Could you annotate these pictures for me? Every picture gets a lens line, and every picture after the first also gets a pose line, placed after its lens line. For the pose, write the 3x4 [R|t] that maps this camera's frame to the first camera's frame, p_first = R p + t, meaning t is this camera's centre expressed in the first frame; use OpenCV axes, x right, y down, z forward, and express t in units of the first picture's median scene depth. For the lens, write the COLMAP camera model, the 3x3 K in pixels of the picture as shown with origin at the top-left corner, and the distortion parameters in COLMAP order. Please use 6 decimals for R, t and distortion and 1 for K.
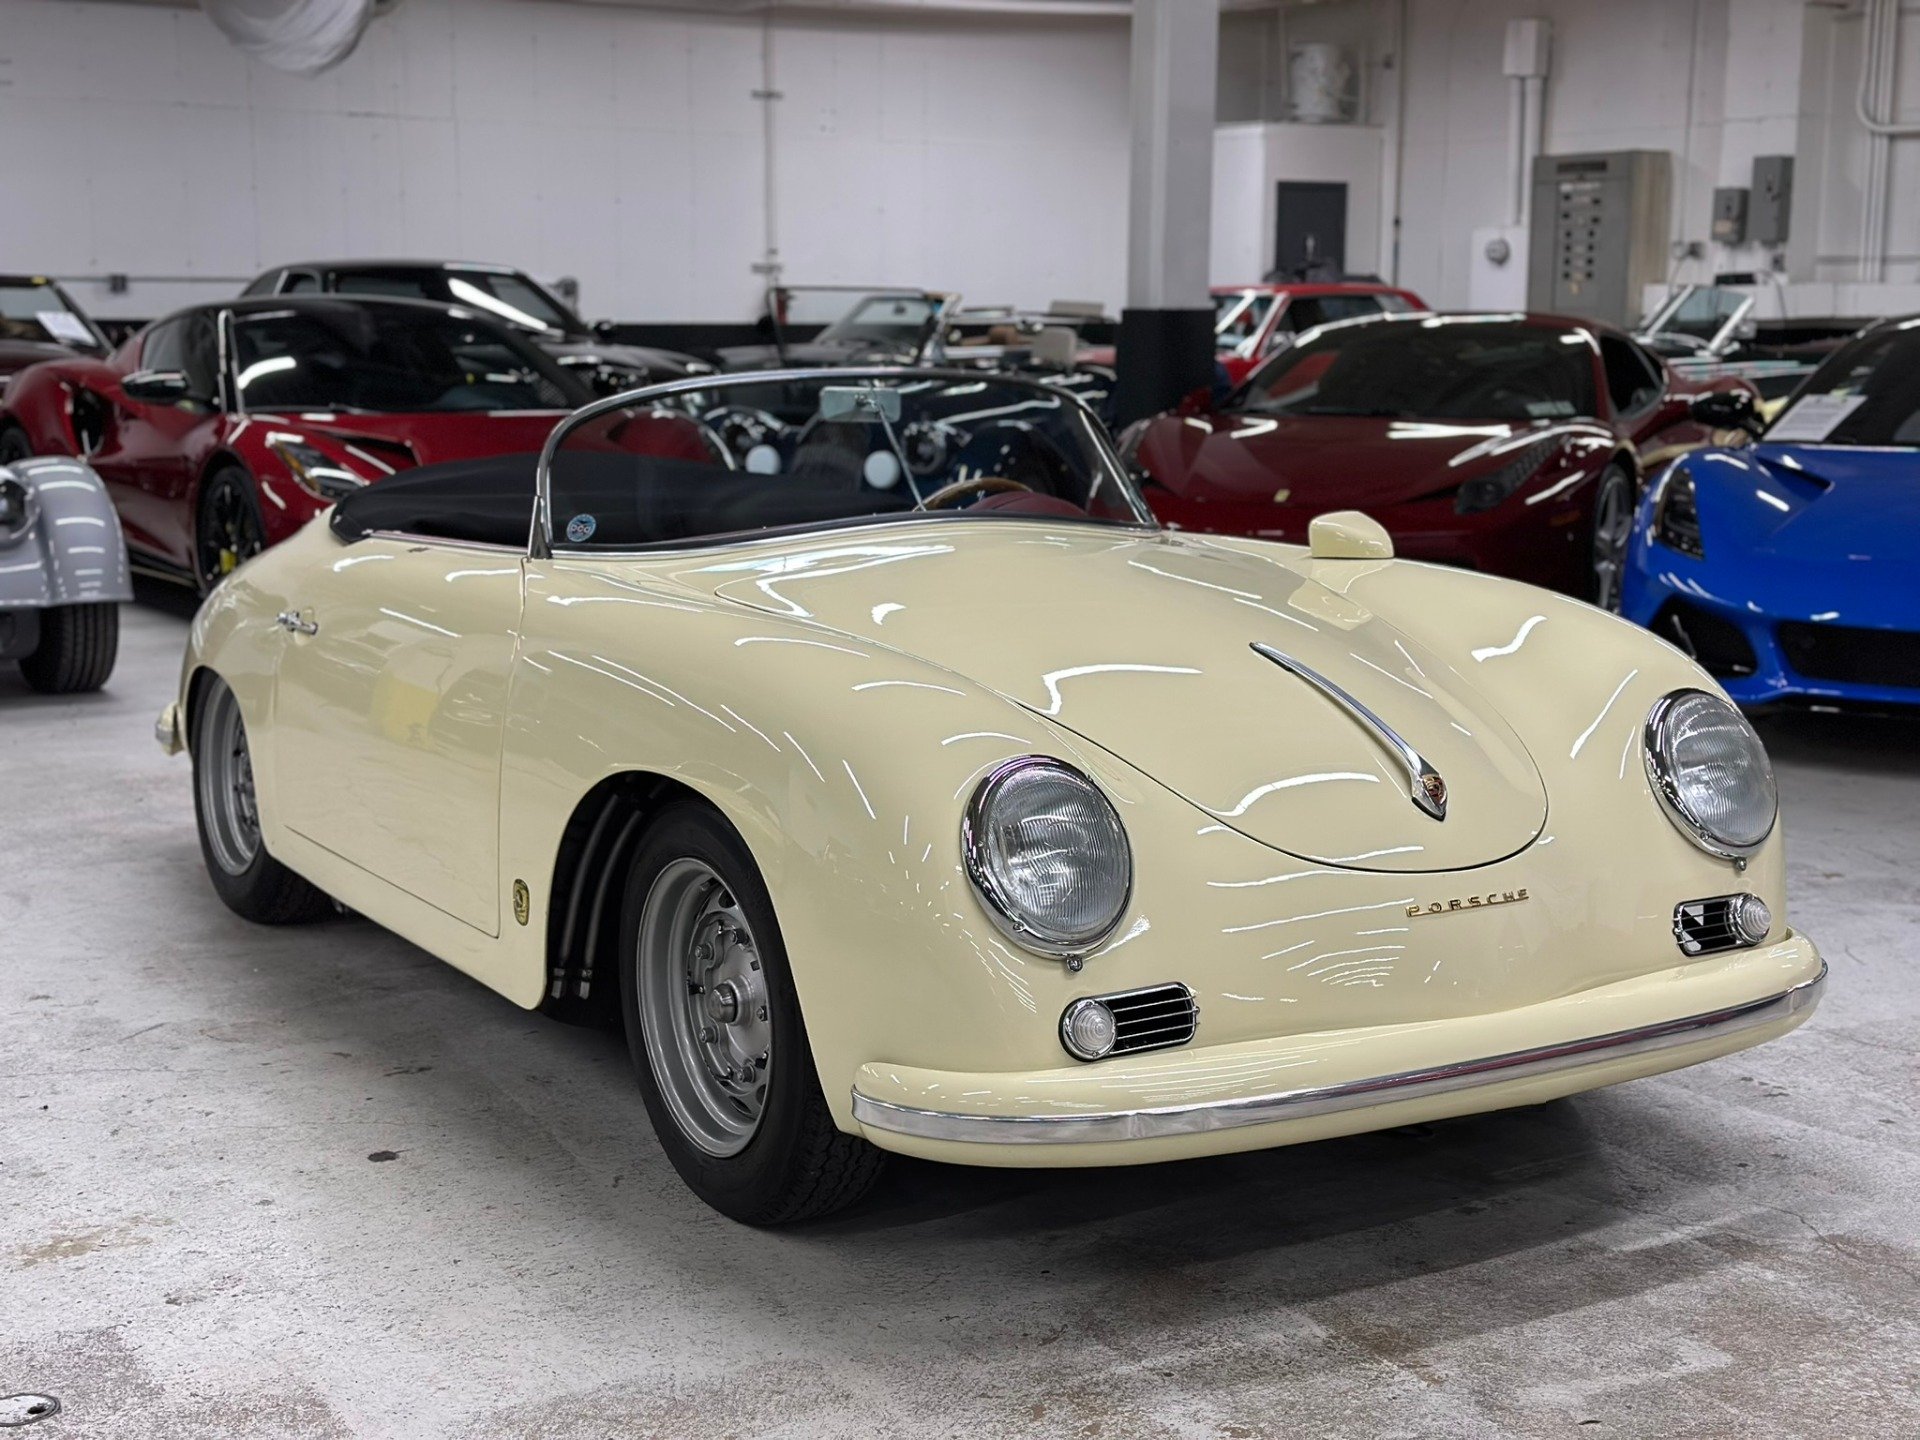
lens RADIAL K [[2642.5, 0, 958.1], [0, 2642.5, 729.4], [0, 0, 1]] dist [0.122062, 0.000000]
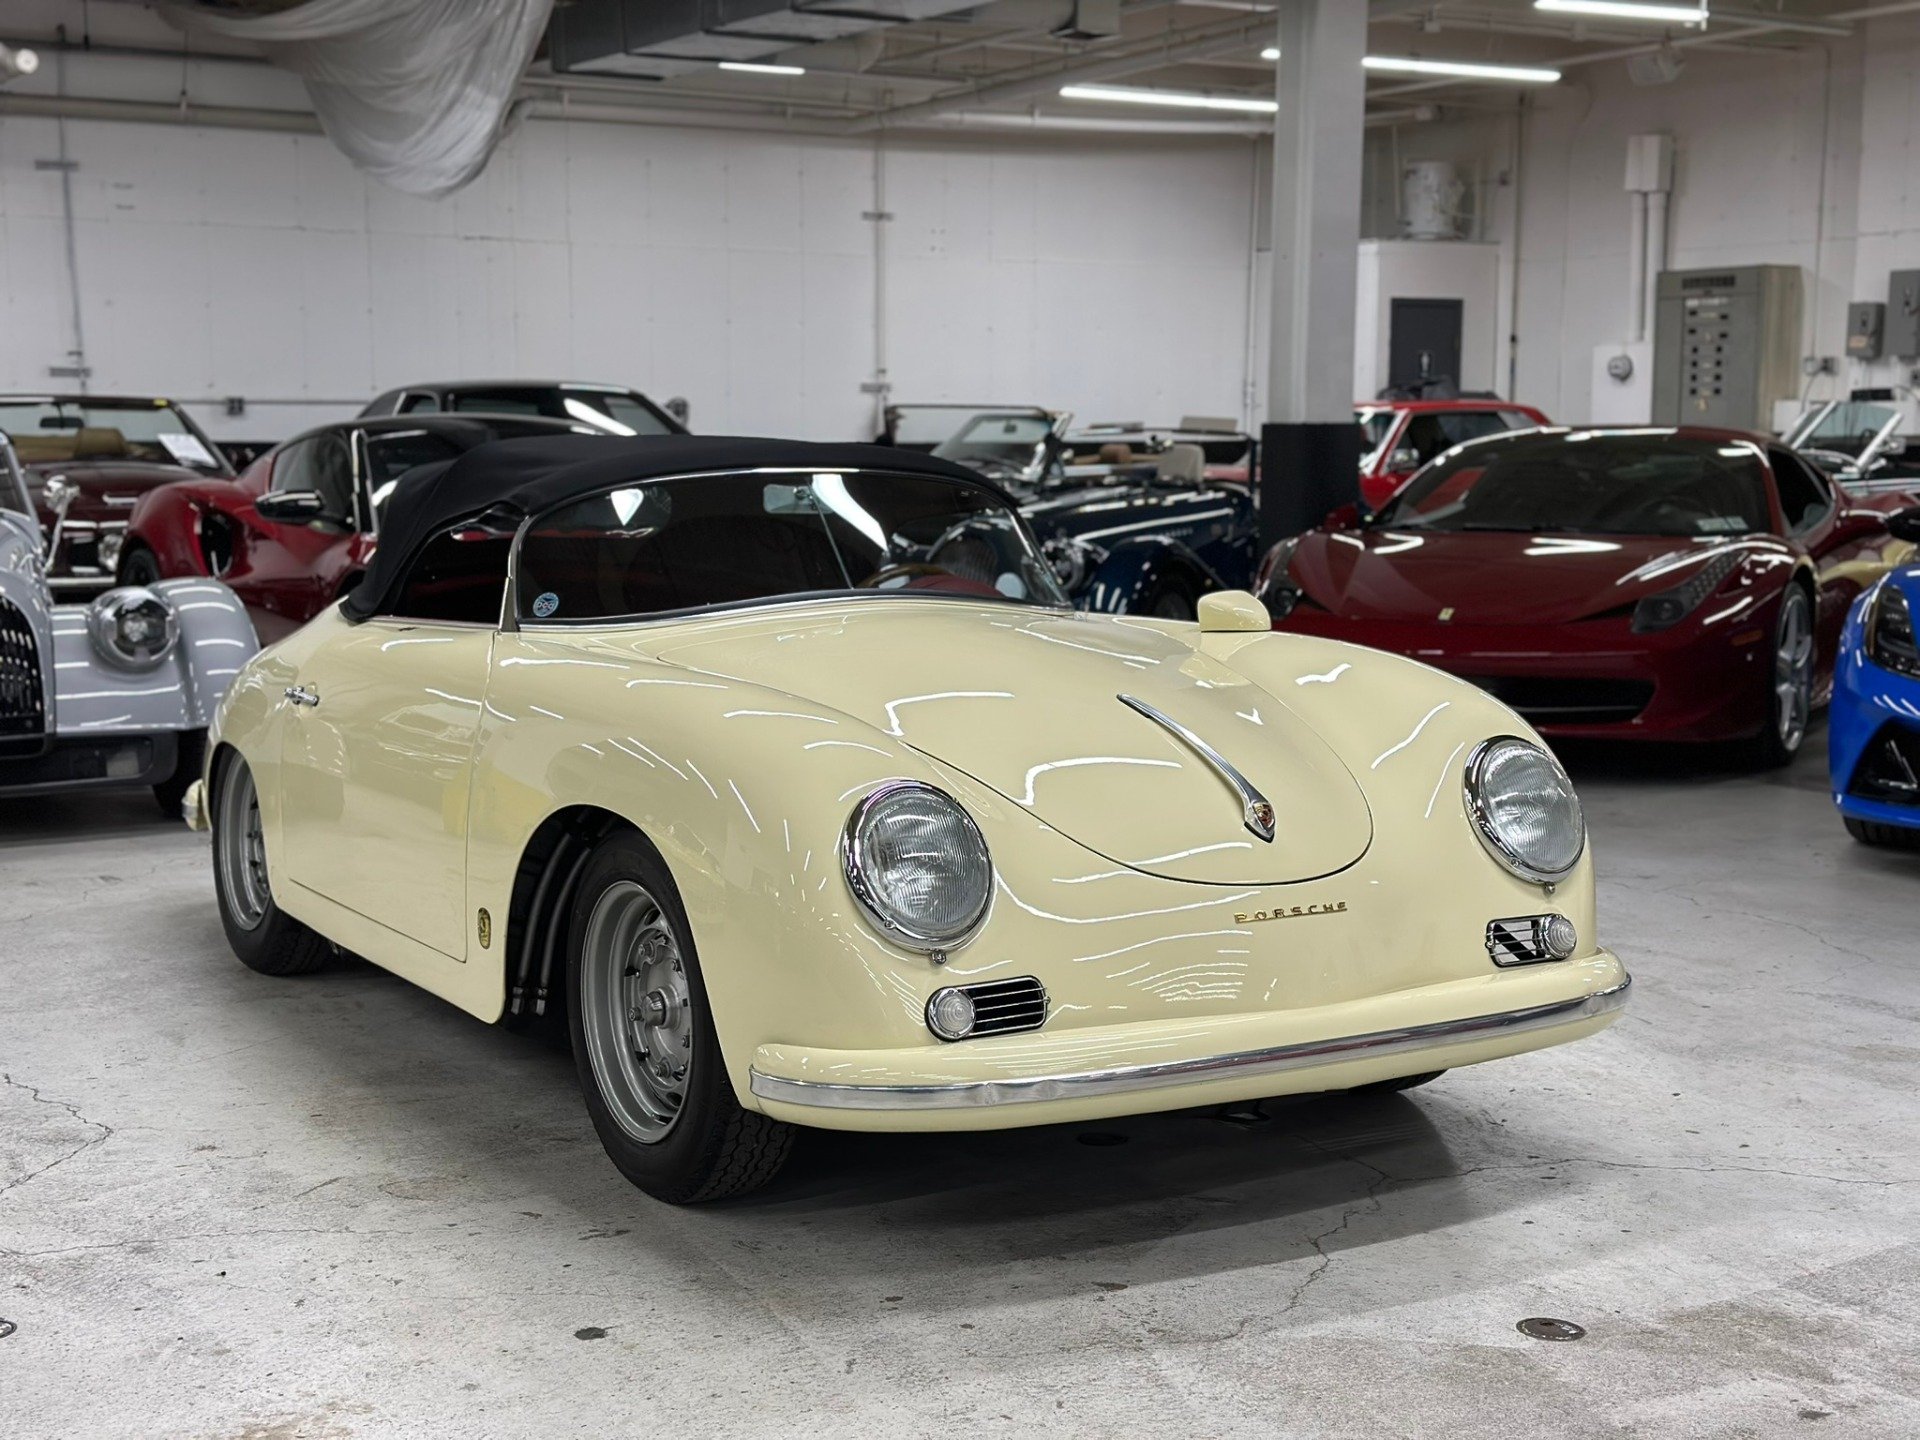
lens RADIAL K [[2642.5, 0, 951.3], [0, 2642.5, 732.0], [0, 0, 1]] dist [0.122062, 0.000000]
pose [[0.999500, 0.001070, -0.031597, -0.026408], [-0.002466, 0.999022, -0.044154, -0.002487], [0.031519, 0.044210, 0.998525, 0.033980]]
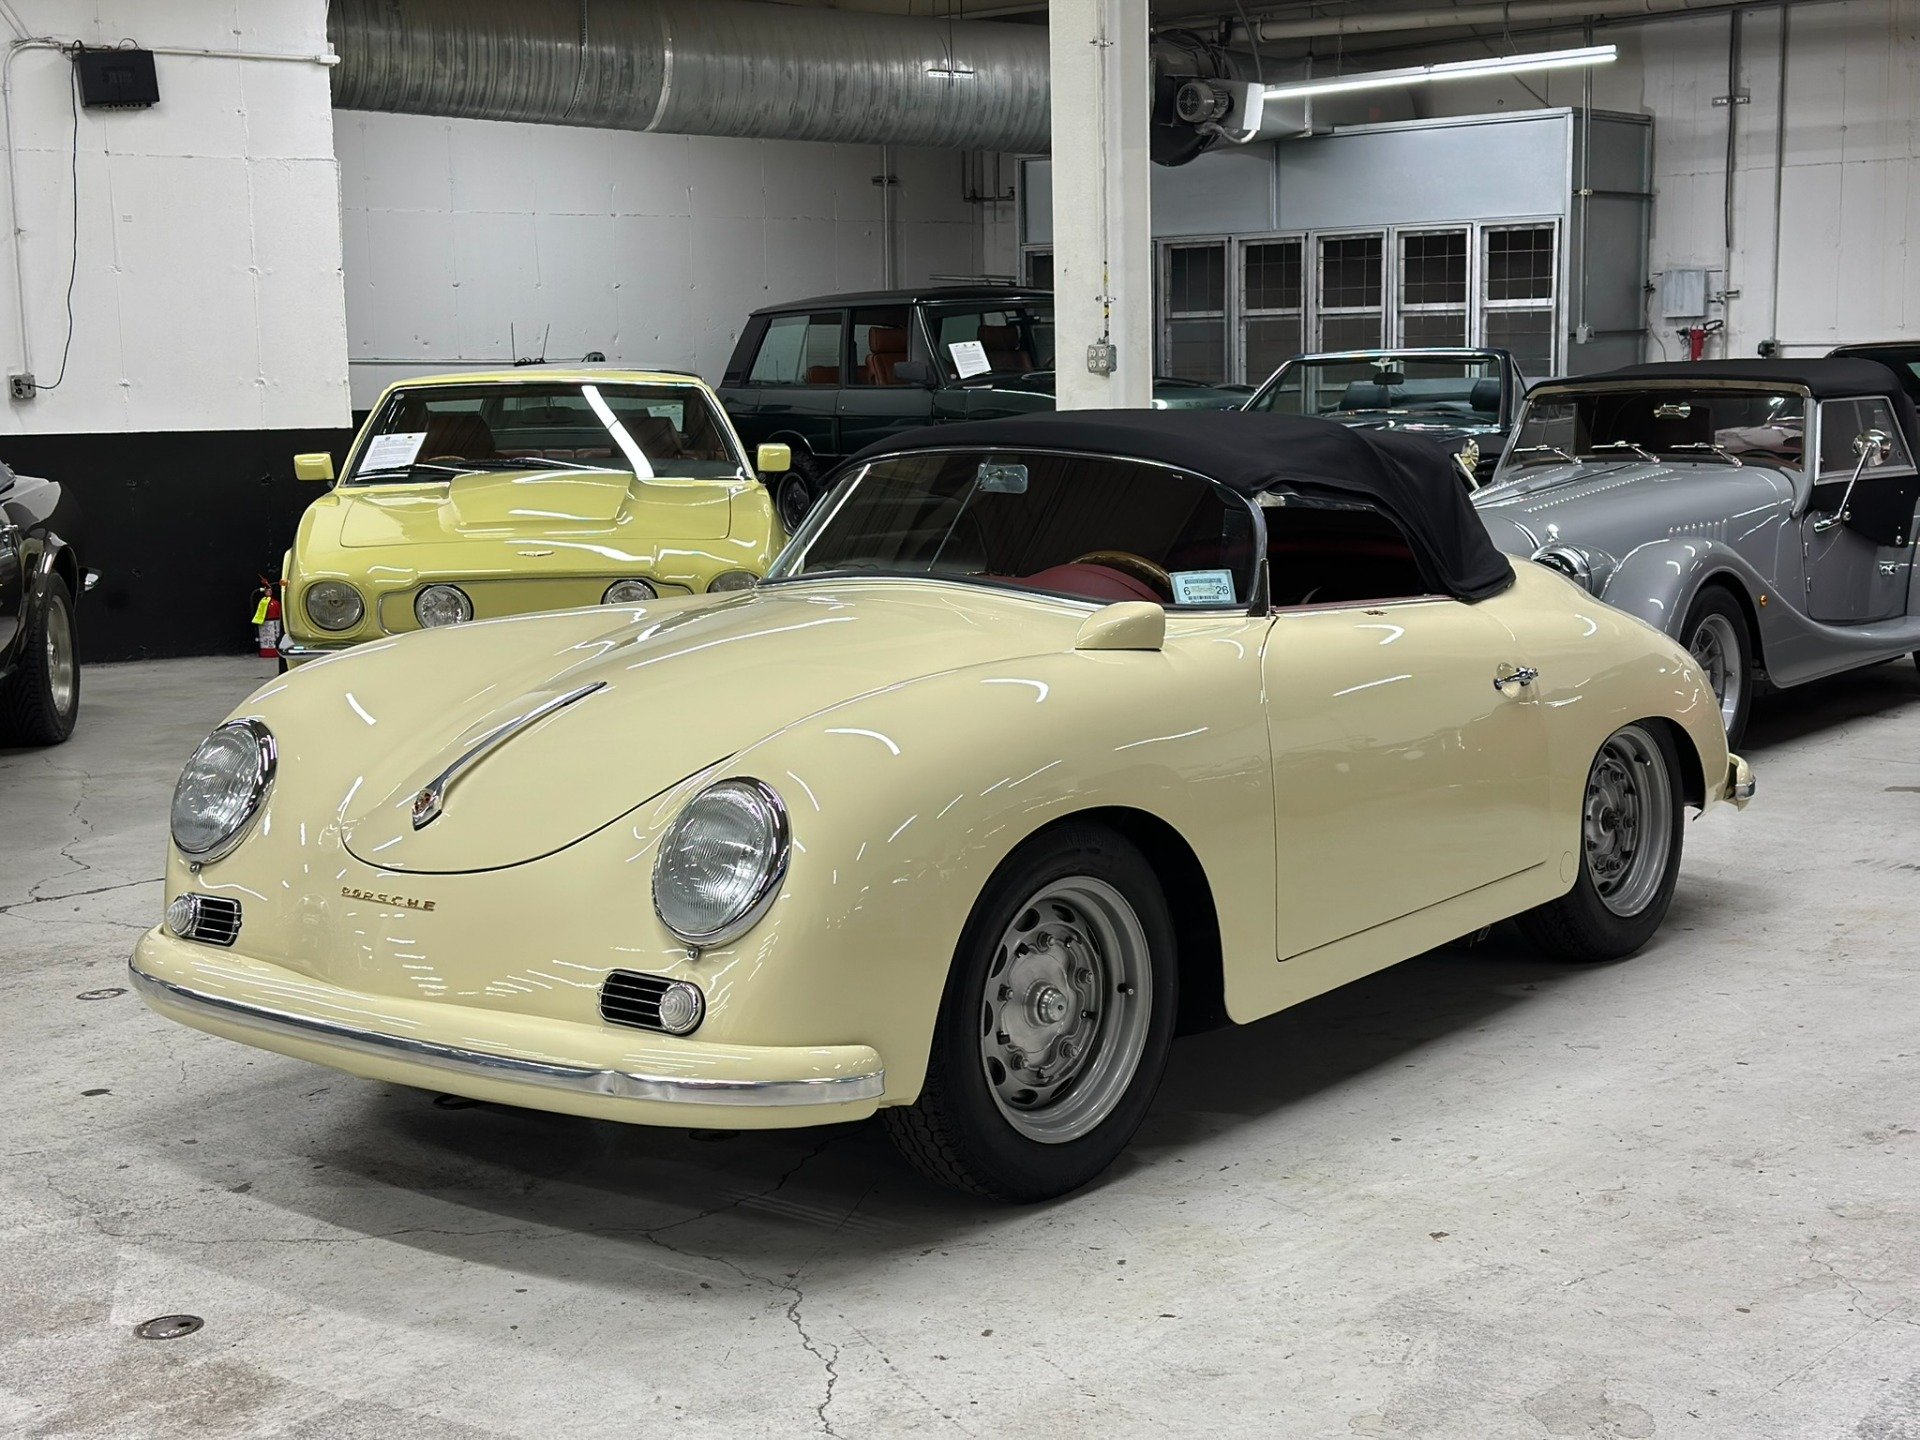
lens RADIAL K [[2642.5, 0, 954.1], [0, 2642.5, 720.7], [0, 0, 1]] dist [0.122062, 0.000000]
pose [[0.310612, 0.114662, -0.943596, 0.440827], [-0.134259, 0.988038, 0.075868, -0.065445], [0.941007, 0.103121, 0.322291, 0.397970]]
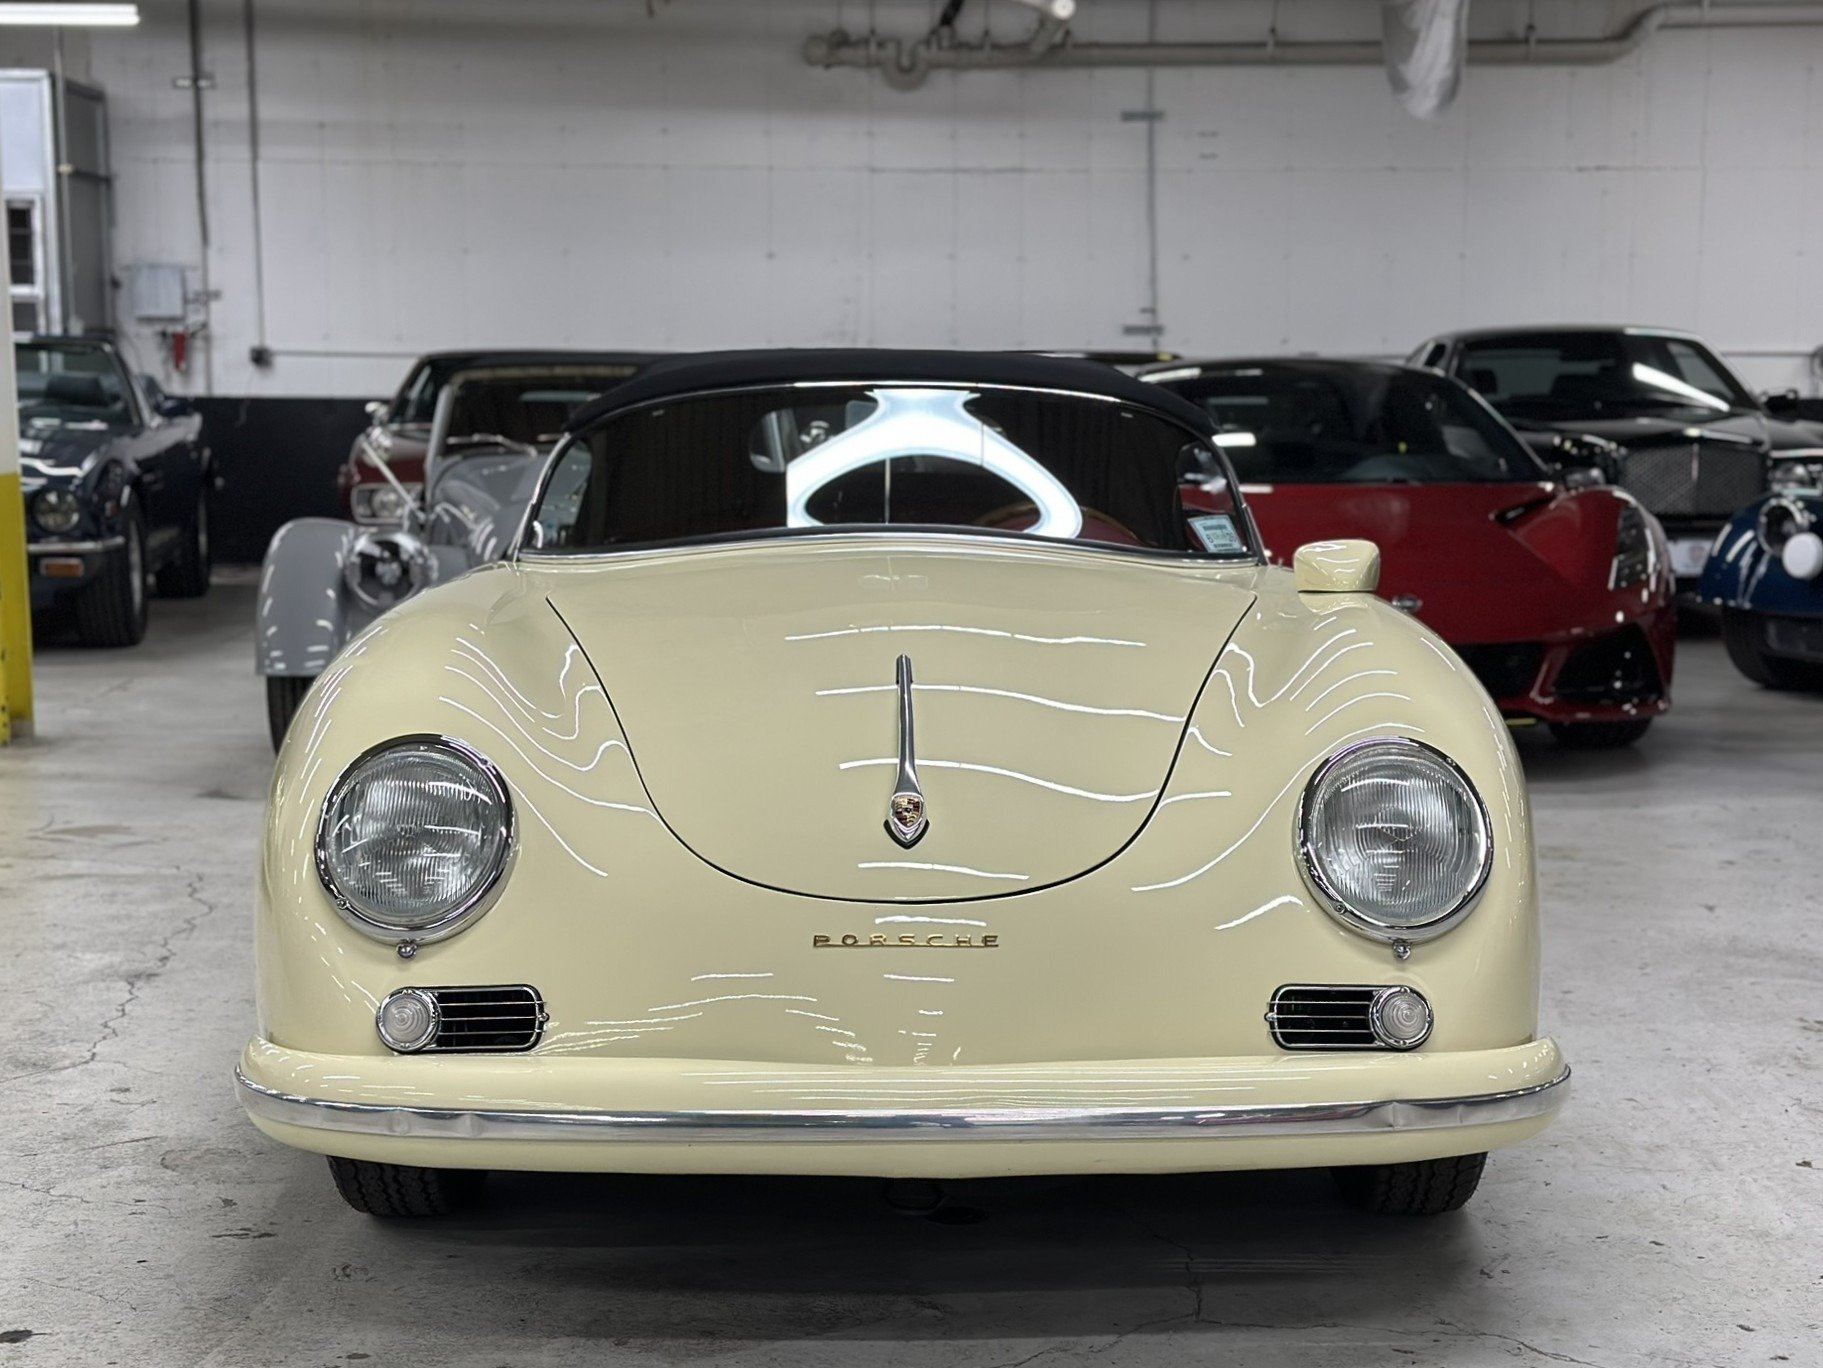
lens RADIAL K [[2825.4, 0, 952.0], [0, 2825.4, 772.2], [0, 0, 1]] dist [0.118541, 0.000000]
pose [[0.854157, 0.066789, -0.515709, 0.191990], [-0.081931, 0.996616, -0.006631, -0.011090], [0.513521, 0.047917, 0.856738, 0.164341]]
